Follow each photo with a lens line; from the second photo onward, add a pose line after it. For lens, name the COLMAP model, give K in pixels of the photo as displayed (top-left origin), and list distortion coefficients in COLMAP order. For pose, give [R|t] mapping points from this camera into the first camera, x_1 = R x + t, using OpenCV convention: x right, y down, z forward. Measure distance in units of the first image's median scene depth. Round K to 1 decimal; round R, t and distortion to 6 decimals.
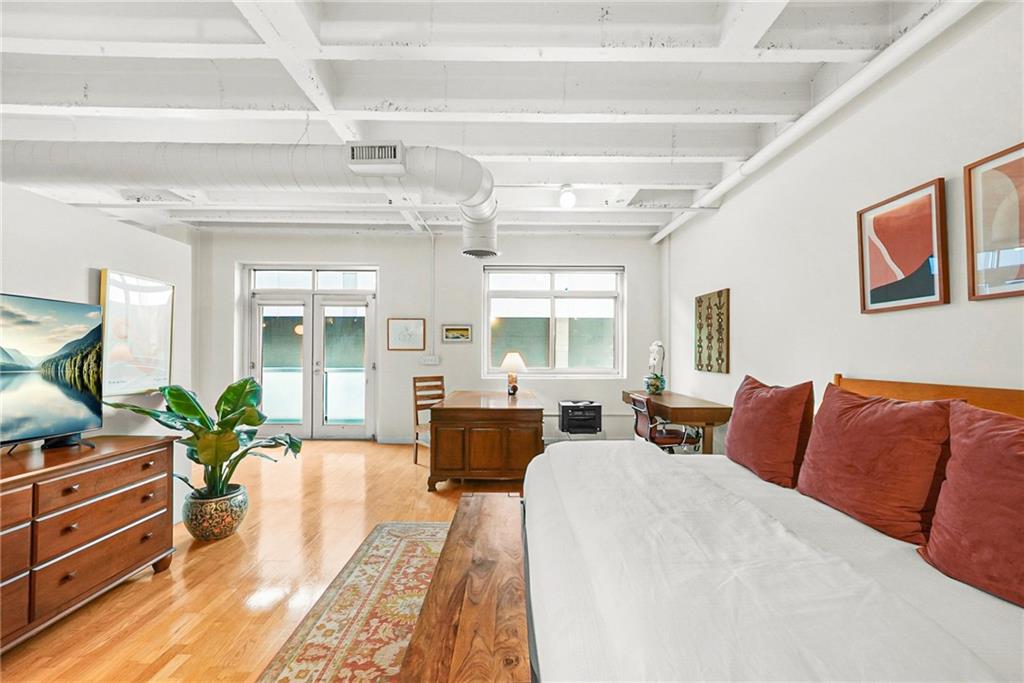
lens RADIAL K [[404.3, 0, 502.8], [0, 404.3, 347.5], [0, 0, 1]] dist [-0.005654, 0.000883]
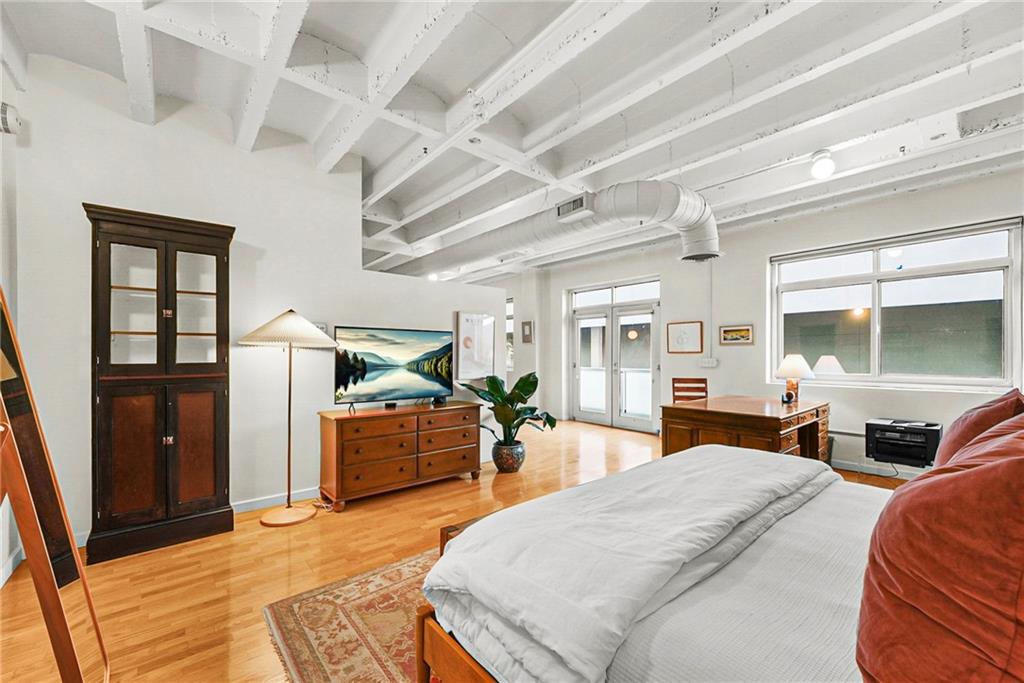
lens RADIAL K [[404.3, 0, 519.2], [0, 404.3, 356.0], [0, 0, 1]] dist [-0.005654, 0.000883]
pose [[0.654667, -0.004320, -0.755905, 0.488878], [0.016241, 0.999833, 0.008352, -0.001593], [0.755743, -0.017744, 0.654628, -0.013475]]
